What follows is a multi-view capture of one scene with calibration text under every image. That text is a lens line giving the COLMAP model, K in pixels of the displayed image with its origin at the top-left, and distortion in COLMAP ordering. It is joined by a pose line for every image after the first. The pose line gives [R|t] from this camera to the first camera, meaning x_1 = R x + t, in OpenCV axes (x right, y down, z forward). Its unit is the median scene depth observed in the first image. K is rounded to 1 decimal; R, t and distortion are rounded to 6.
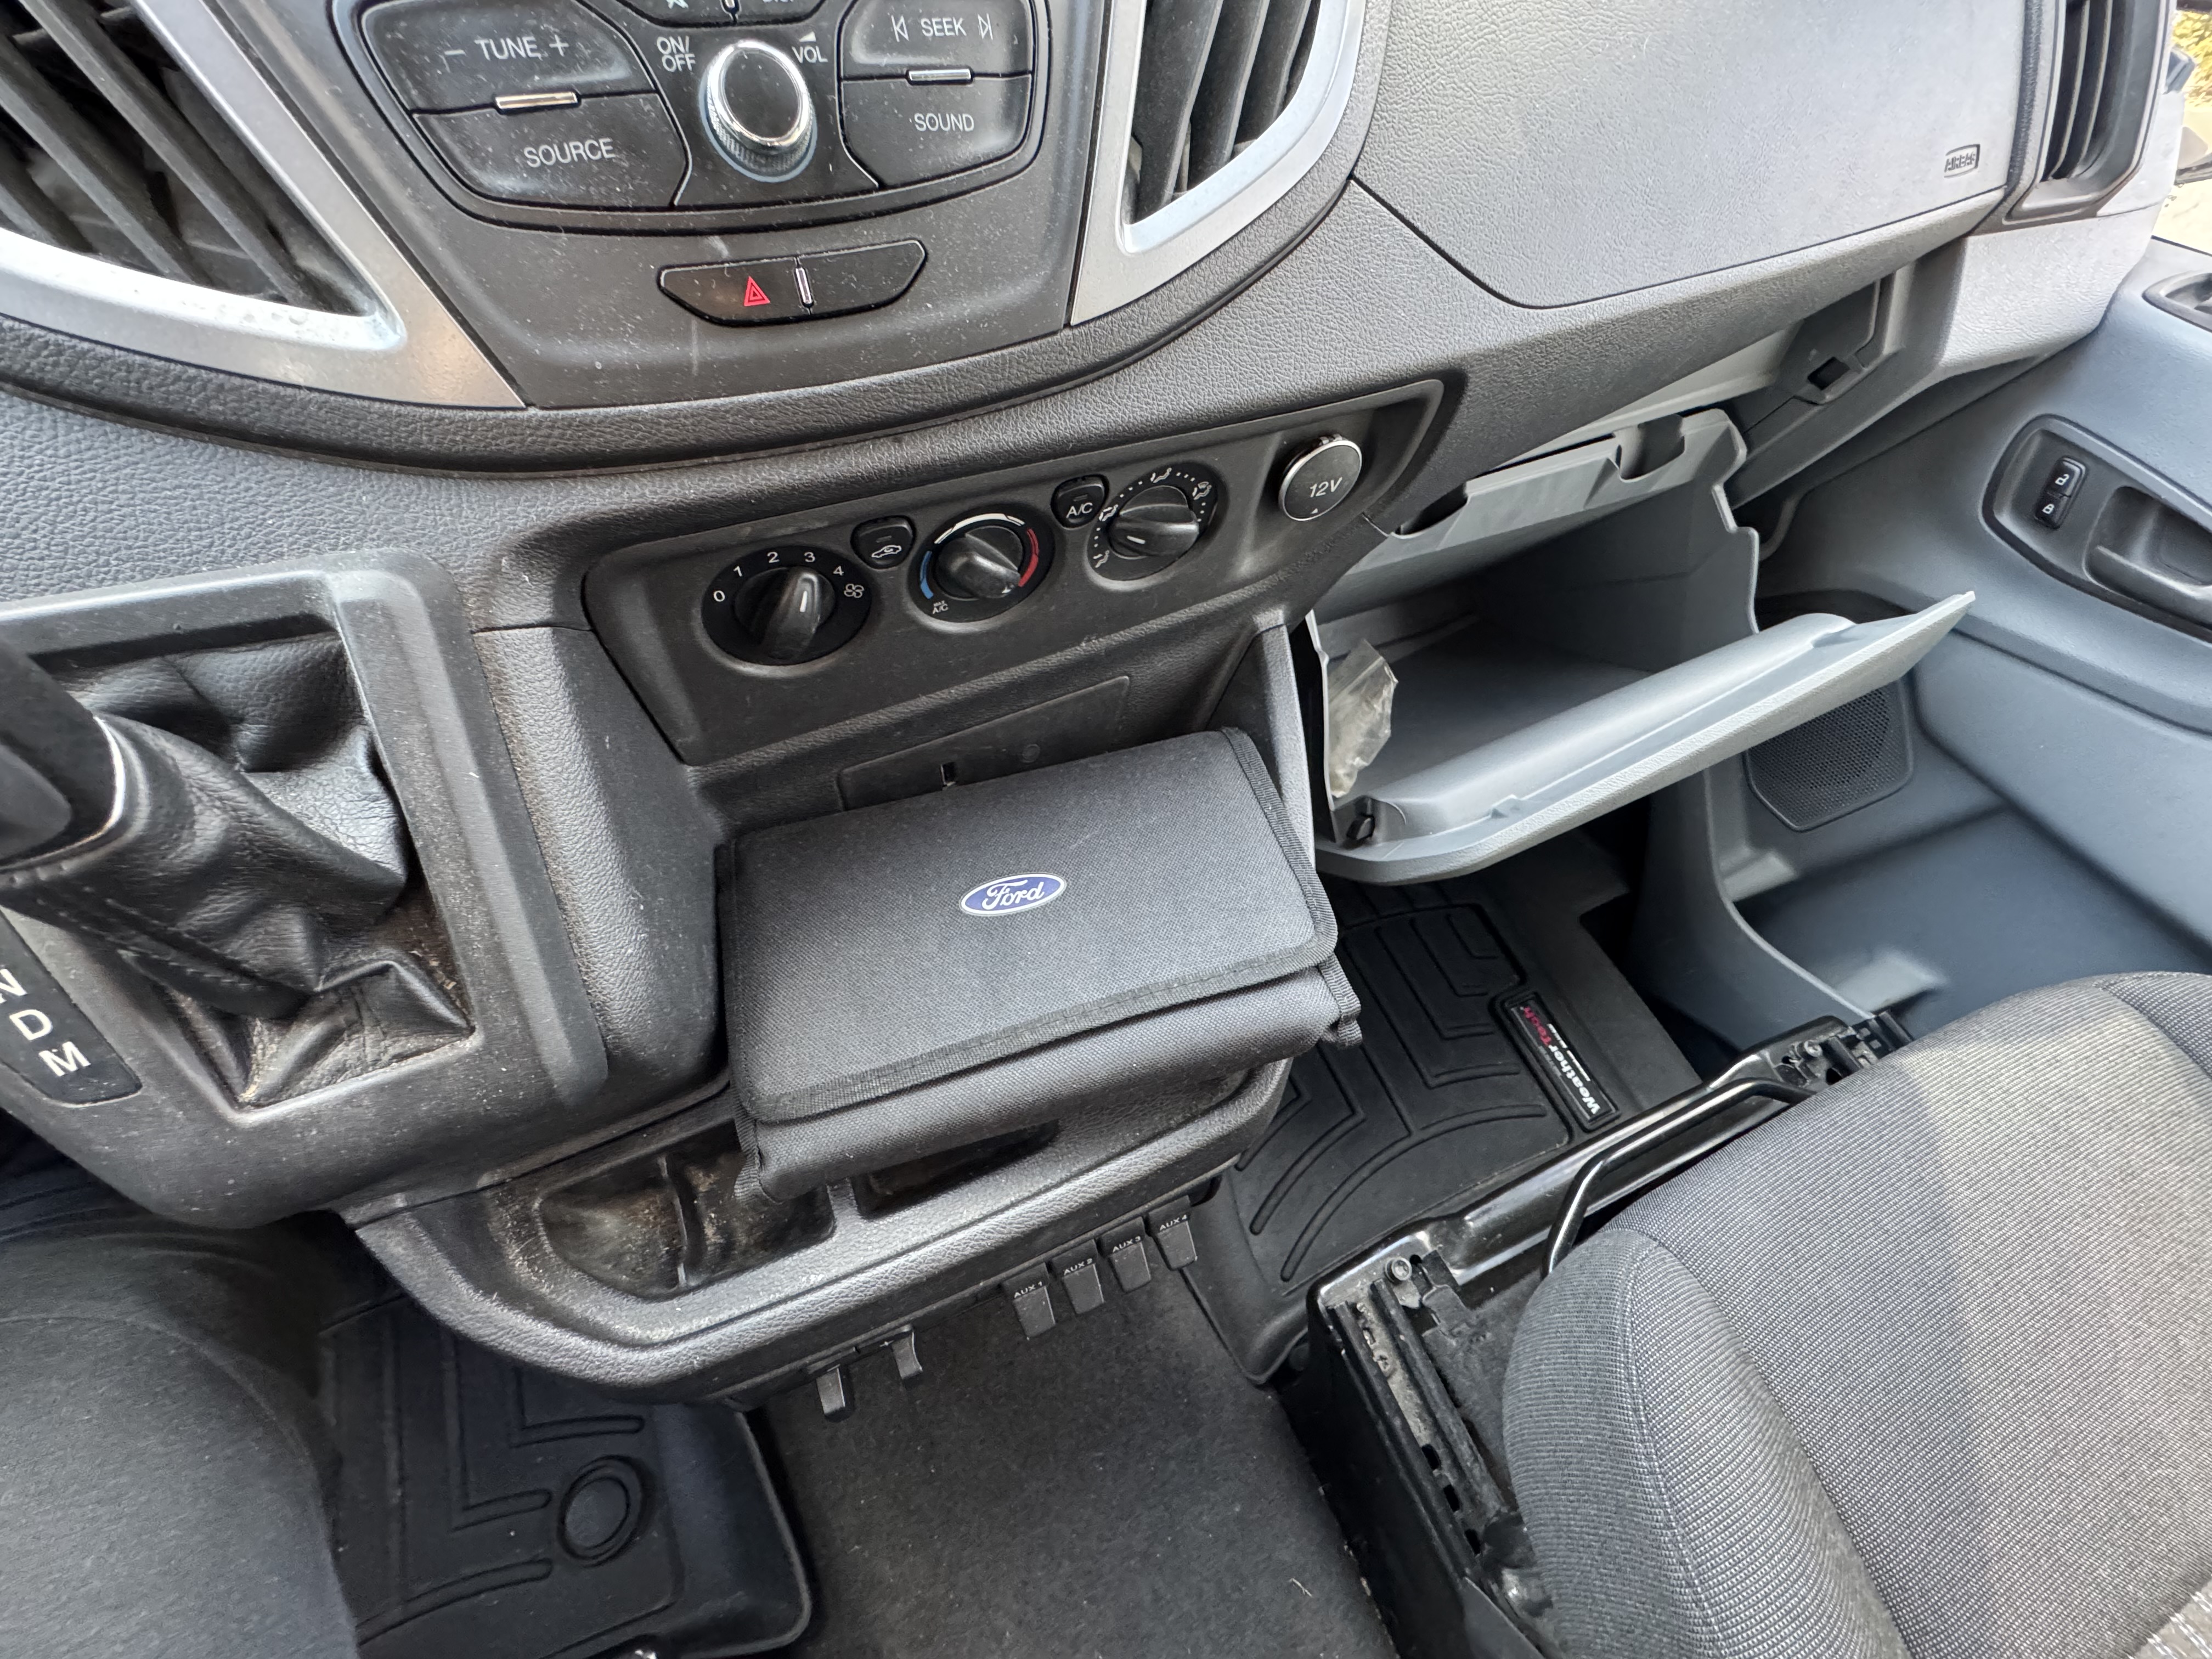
lens RADIAL K [[889.0, 0, 1106.0], [0, 889.0, 829.5], [0, 0, 1]] dist [-0.004130, -0.000051]
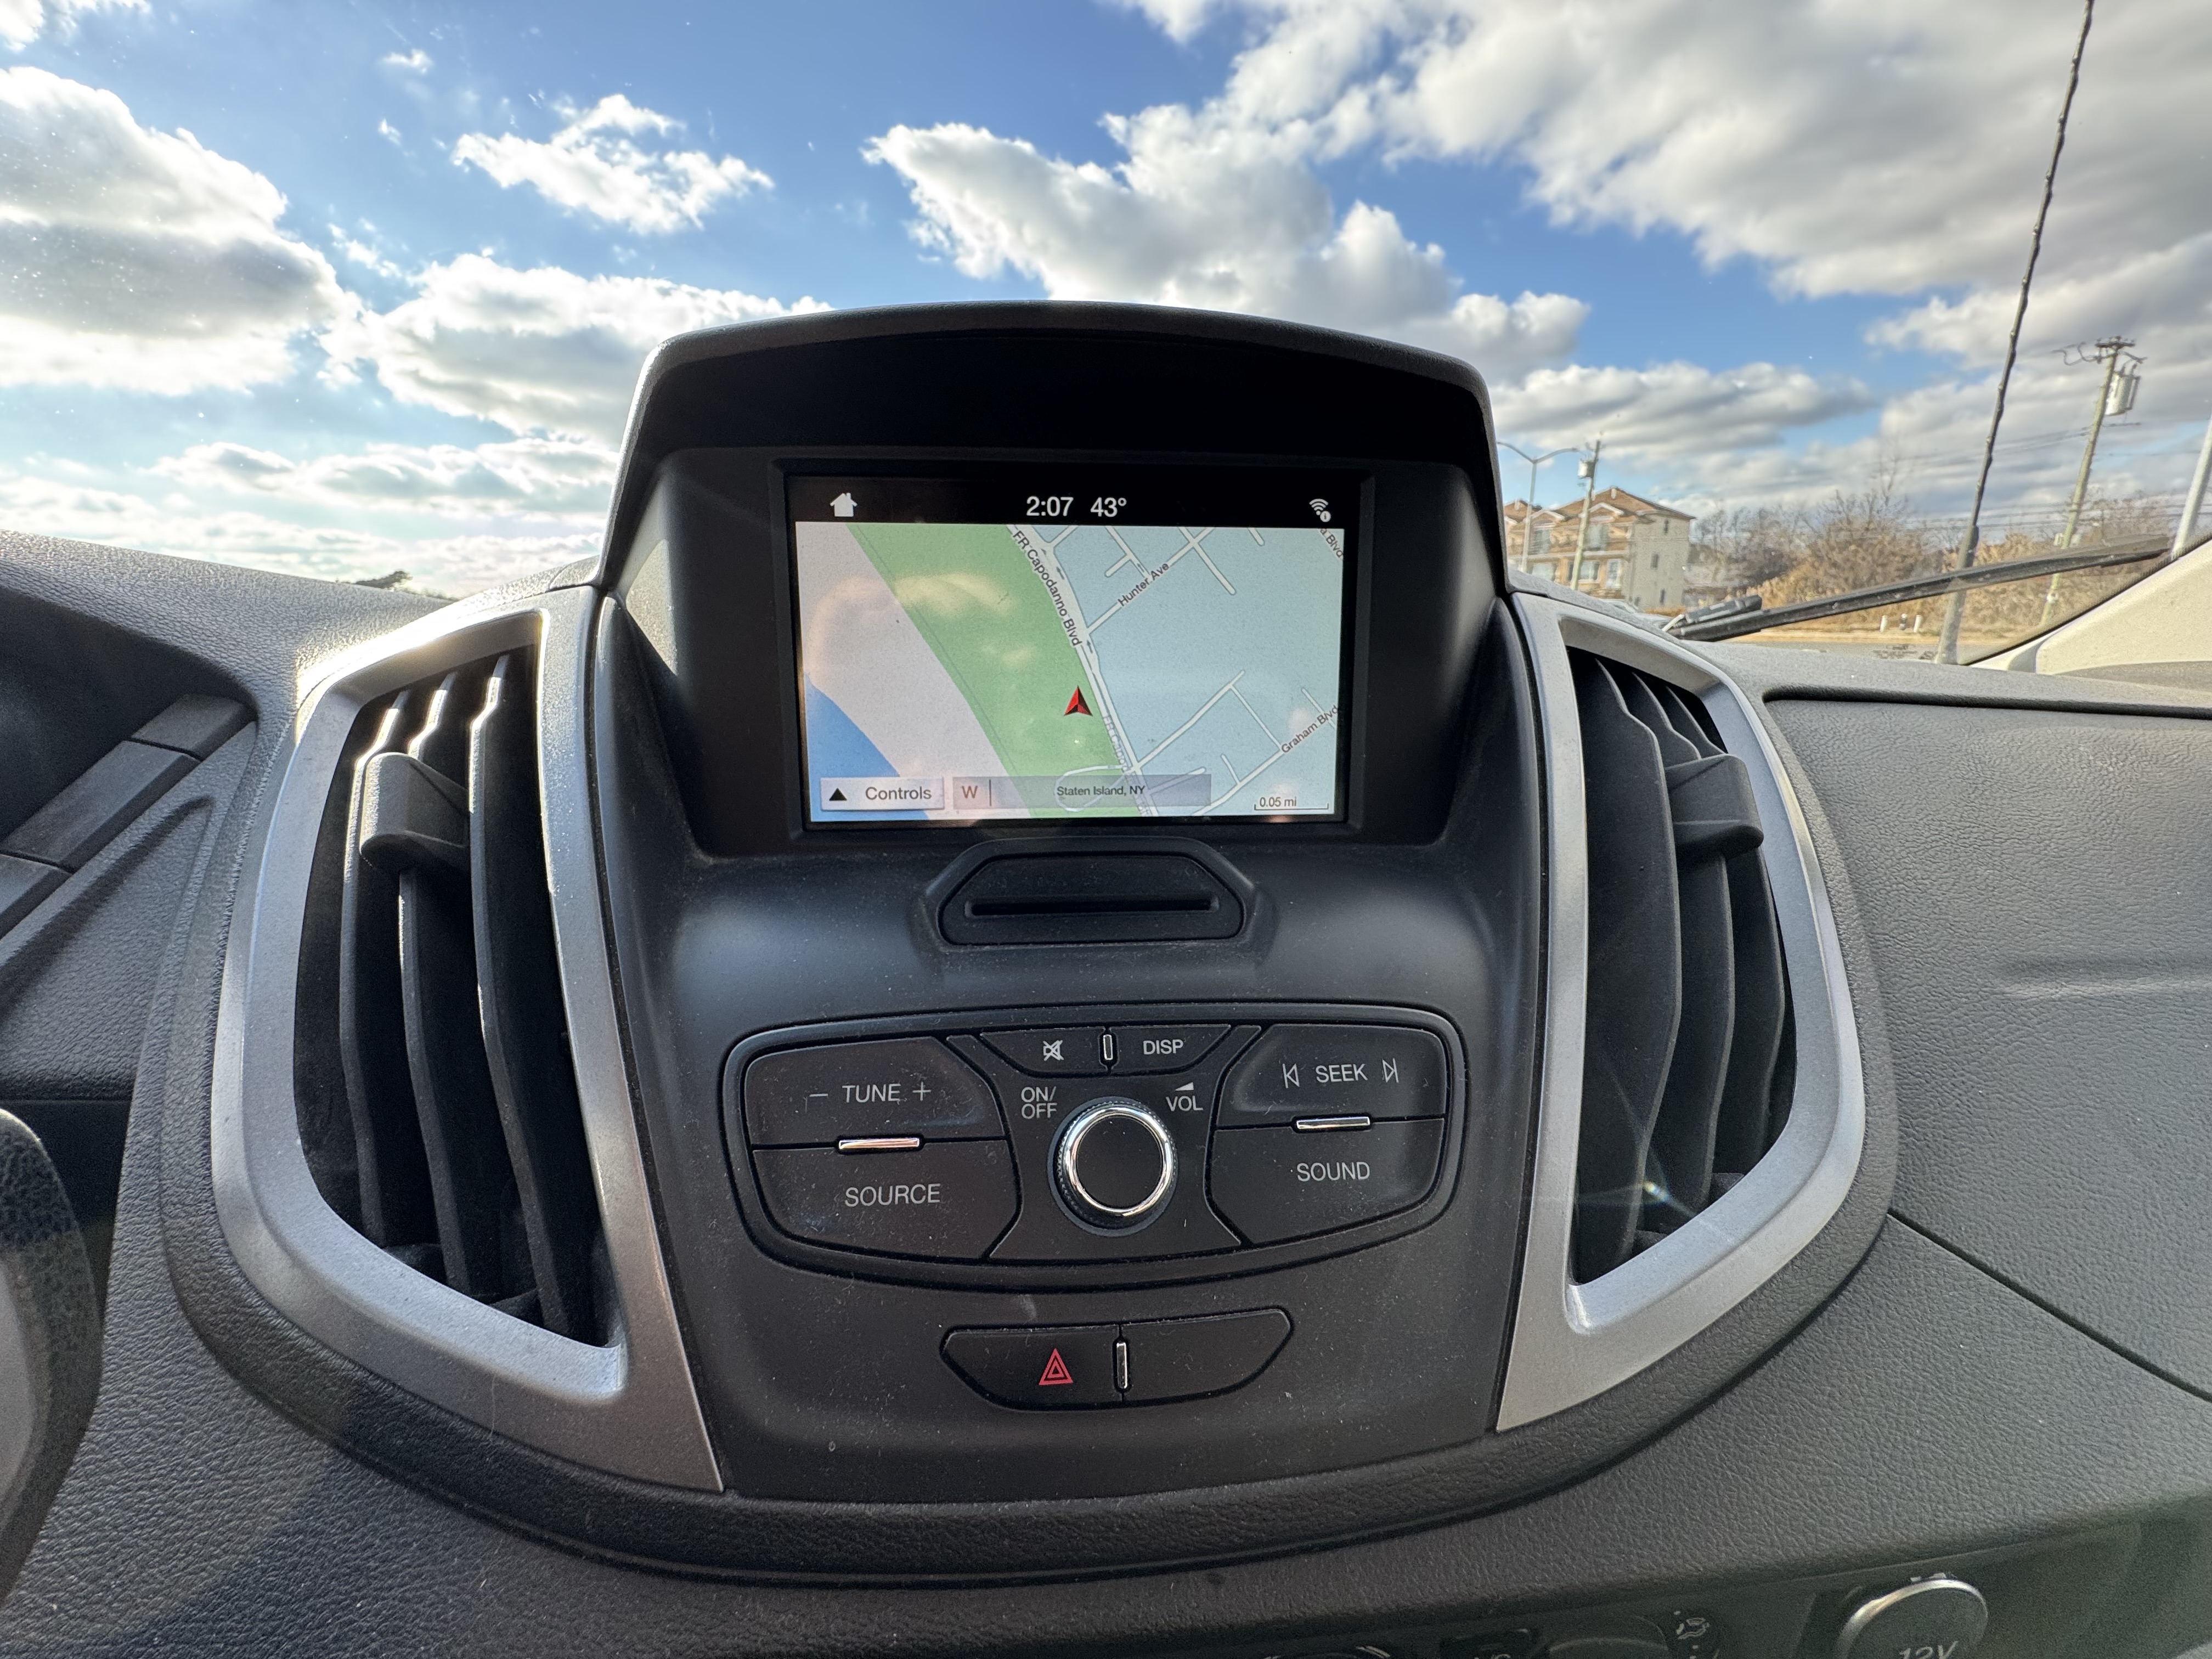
lens RADIAL K [[889.0, 0, 1106.0], [0, 889.0, 829.5], [0, 0, 1]] dist [-0.004130, -0.000051]
pose [[0.943849, 0.005993, -0.330324, -0.107826], [-0.231465, 0.725425, -0.648215, -0.433665], [0.235740, 0.688275, 0.686078, 0.179695]]
